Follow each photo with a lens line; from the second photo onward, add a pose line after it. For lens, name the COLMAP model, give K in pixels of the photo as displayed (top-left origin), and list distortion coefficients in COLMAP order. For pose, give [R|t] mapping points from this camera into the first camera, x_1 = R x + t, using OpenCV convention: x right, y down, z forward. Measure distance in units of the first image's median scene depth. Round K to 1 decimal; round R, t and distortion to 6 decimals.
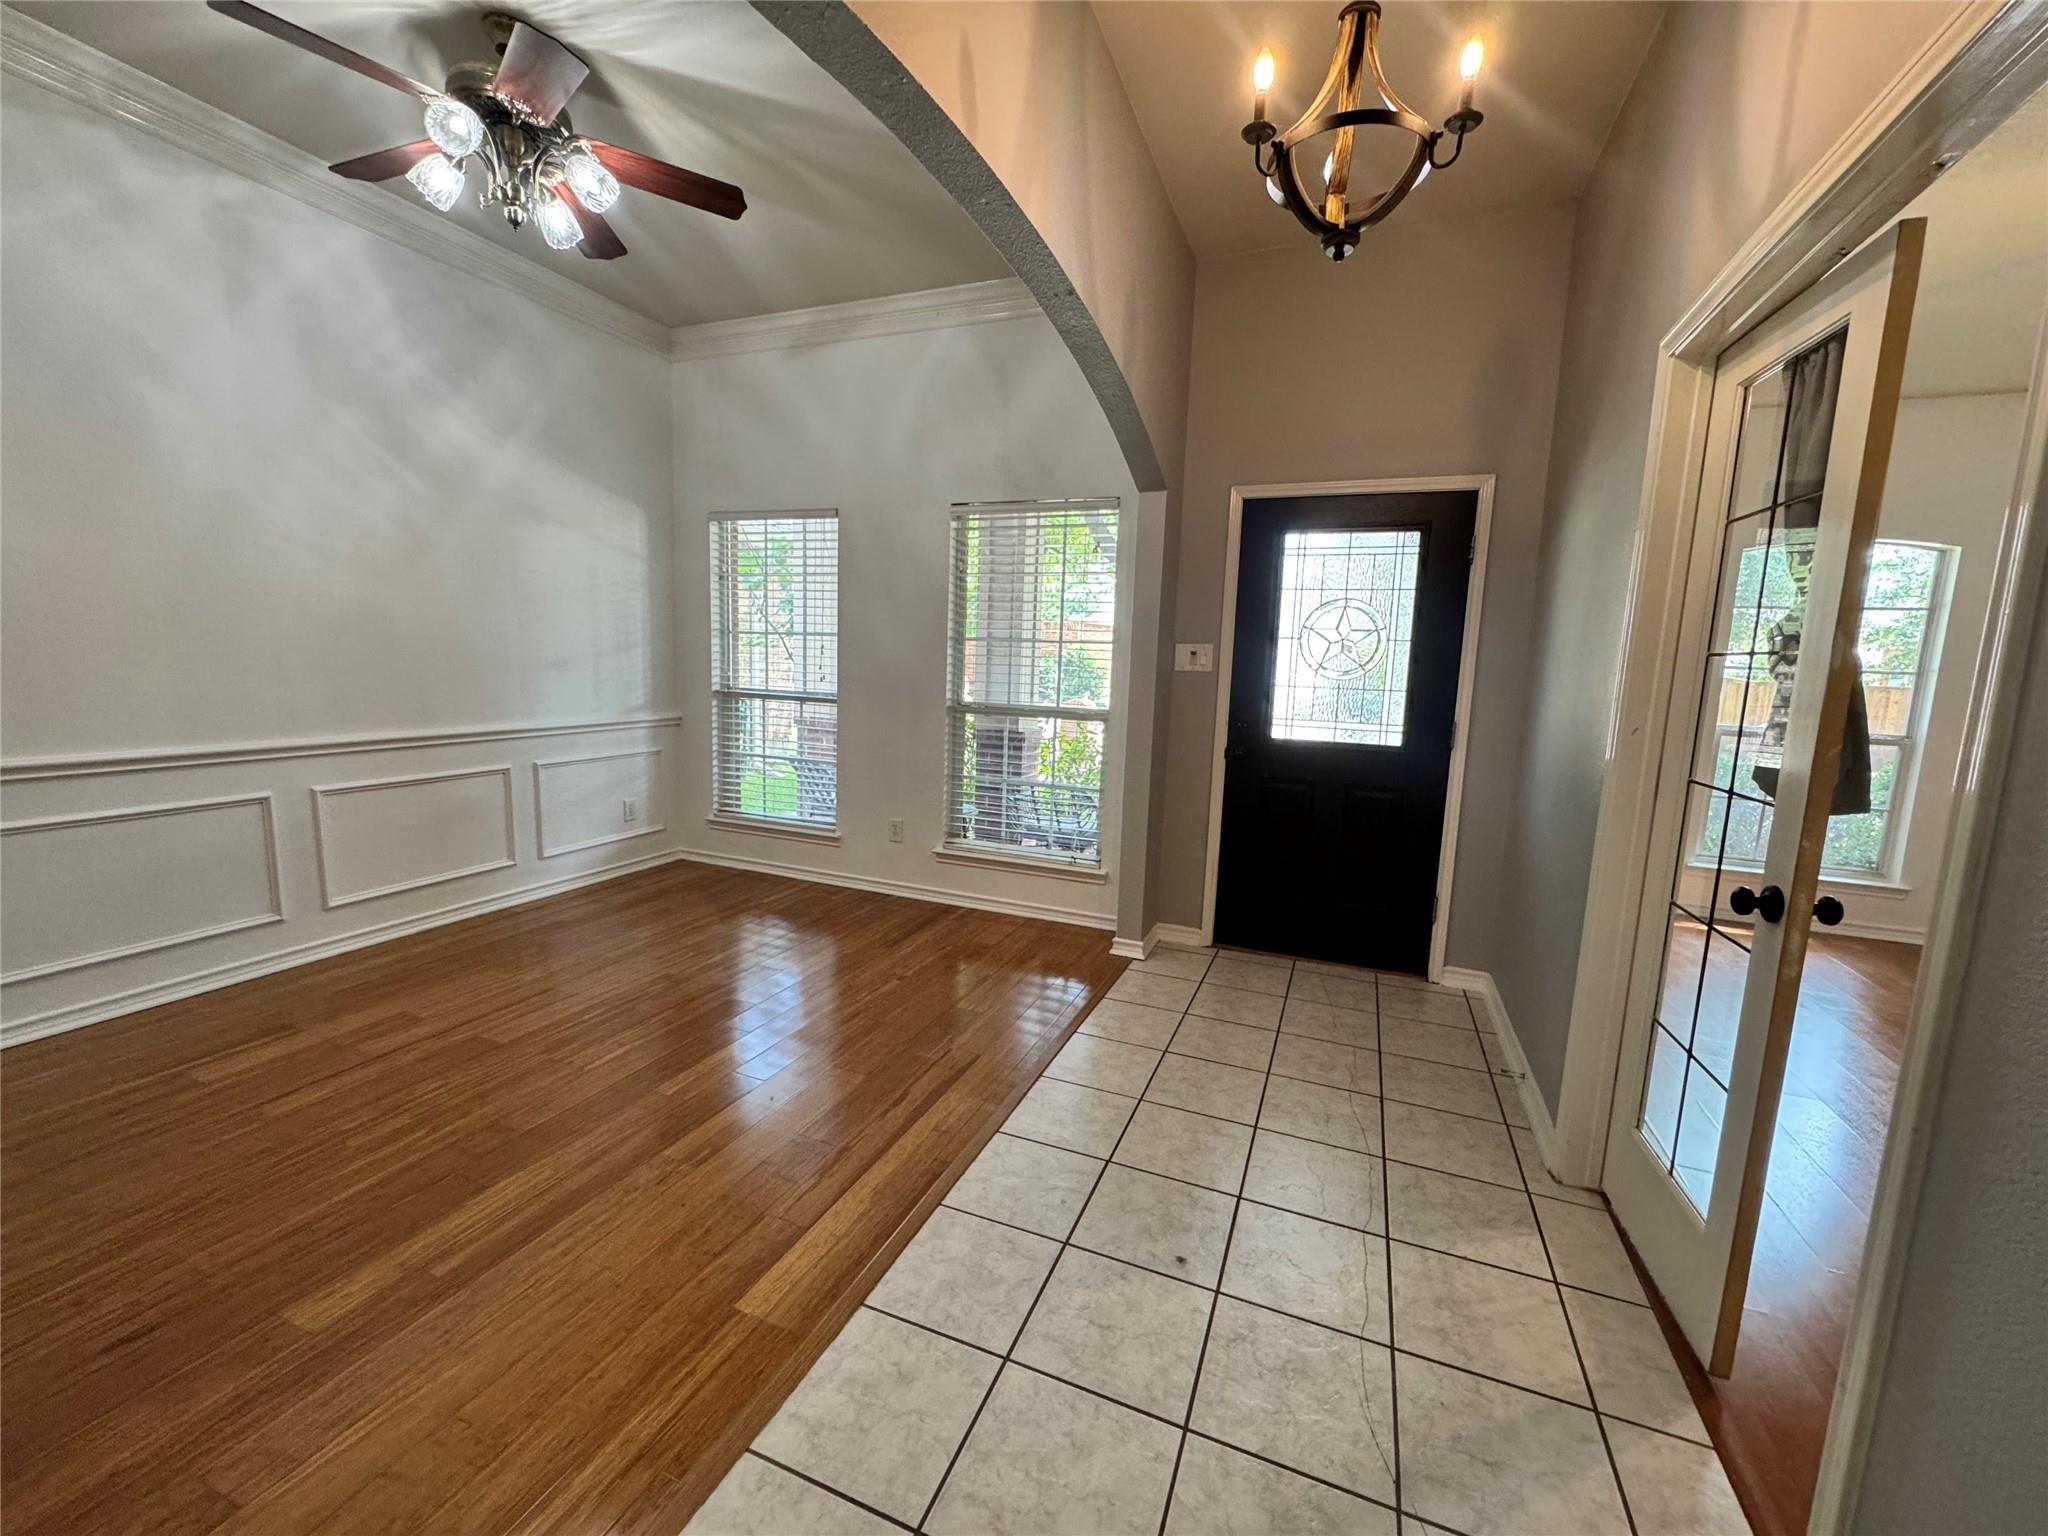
lens RADIAL K [[819.5, 0, 1024.1], [0, 819.5, 770.1], [0, 0, 1]] dist [-0.004154, -0.000002]
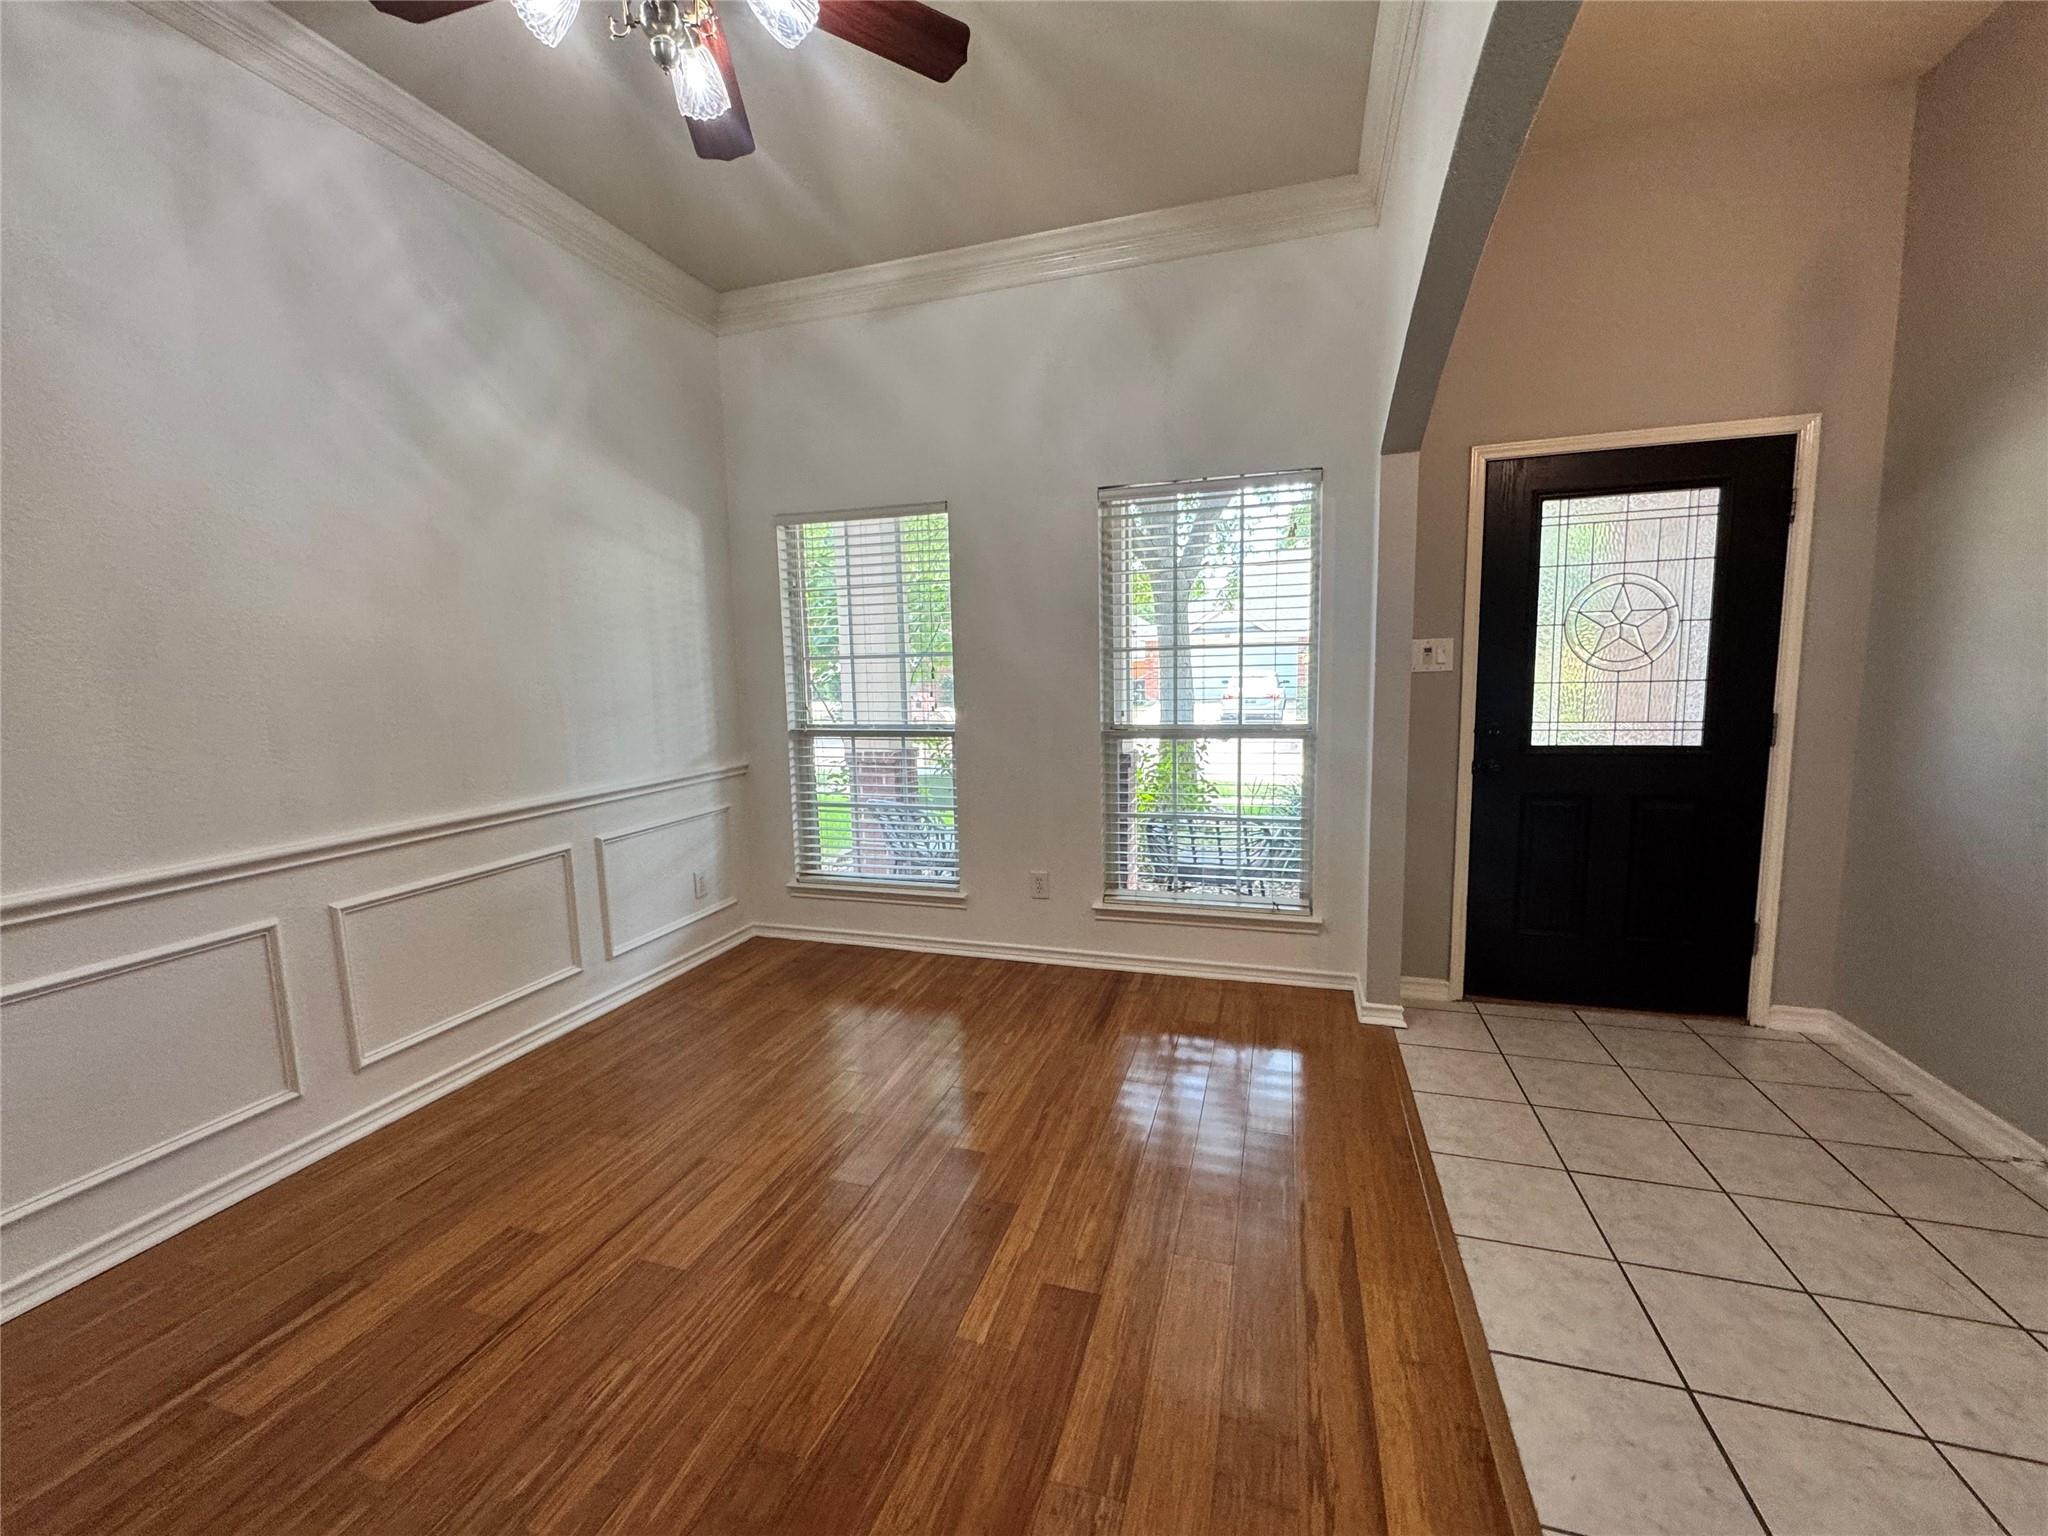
lens RADIAL K [[819.5, 0, 1023.0], [0, 819.5, 768.9], [0, 0, 1]] dist [-0.004154, -0.000002]
pose [[0.994862, -0.067486, 0.075466, -0.248194], [0.068807, 0.997517, -0.015044, -0.035123], [-0.074263, 0.020160, 0.997035, 0.189665]]
